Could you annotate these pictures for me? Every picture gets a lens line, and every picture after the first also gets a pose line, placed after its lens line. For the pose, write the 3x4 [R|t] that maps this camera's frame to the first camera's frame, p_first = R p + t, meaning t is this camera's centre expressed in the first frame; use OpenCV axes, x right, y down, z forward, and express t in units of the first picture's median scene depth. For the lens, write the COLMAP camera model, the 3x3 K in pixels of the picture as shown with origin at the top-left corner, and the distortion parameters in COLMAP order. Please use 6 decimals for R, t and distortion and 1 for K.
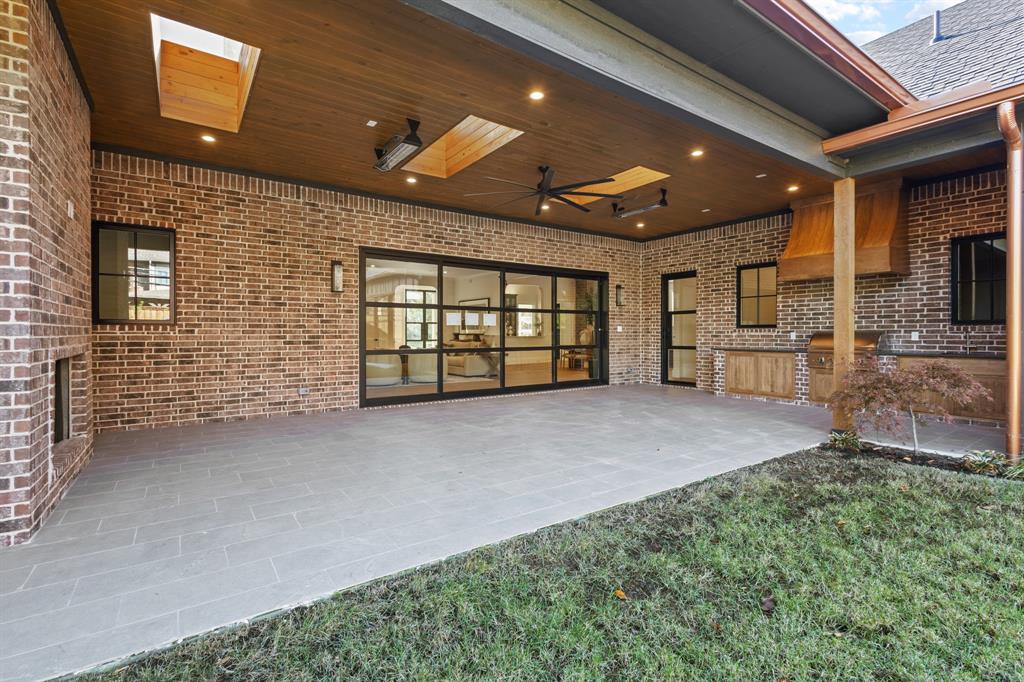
lens RADIAL K [[471.8, 0, 512.5], [0, 471.8, 335.7], [0, 0, 1]] dist [0.012591, -0.000609]
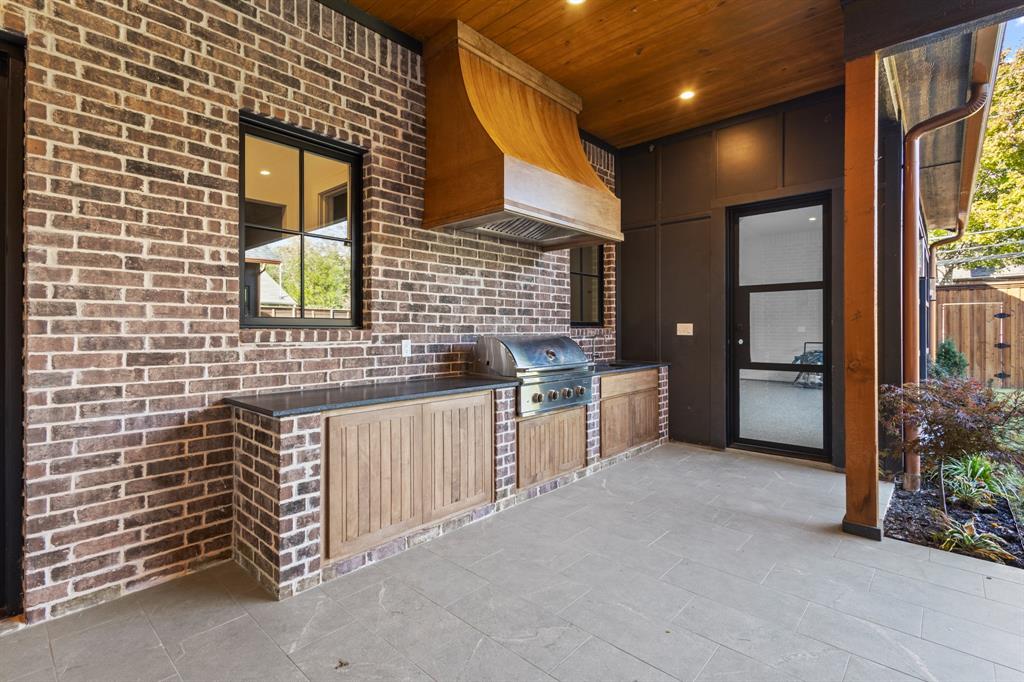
lens RADIAL K [[471.8, 0, 513.0], [0, 471.8, 331.6], [0, 0, 1]] dist [0.012591, -0.000609]
pose [[-0.219451, 0.000473, 0.975623, 0.161646], [0.007938, 0.999968, 0.001300, -0.013127], [-0.975591, 0.008030, -0.219447, 0.944195]]
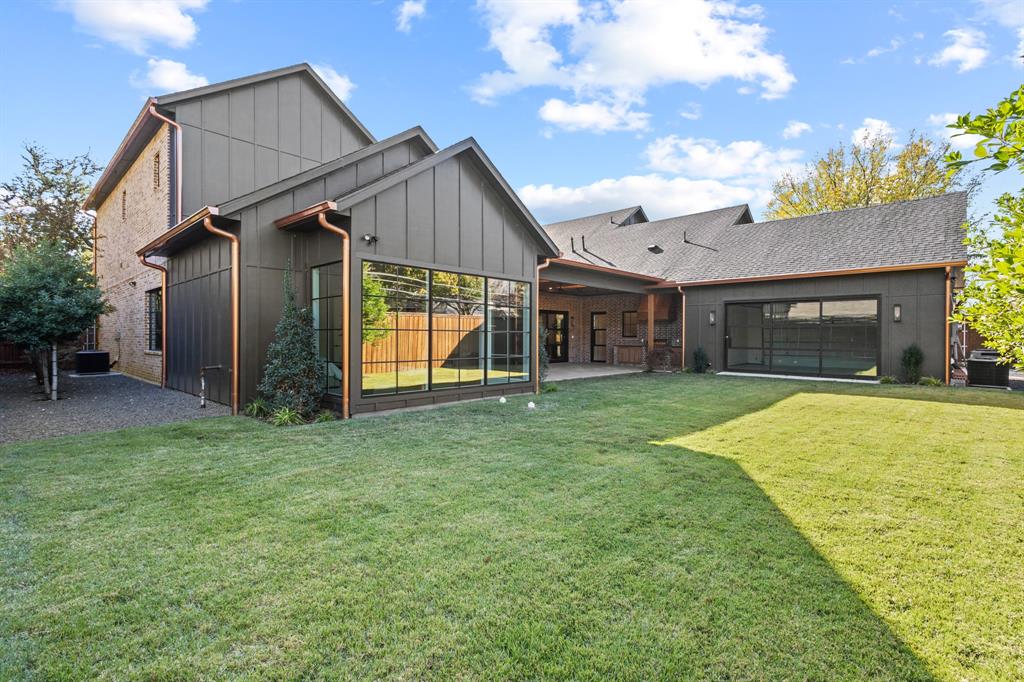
lens RADIAL K [[471.8, 0, 513.5], [0, 471.8, 339.1], [0, 0, 1]] dist [0.012591, -0.000609]
pose [[0.979336, 0.001677, 0.202233, -0.561396], [-0.001827, 0.999998, 0.000558, -0.005505], [-0.202231, -0.000916, 0.979337, -1.257516]]
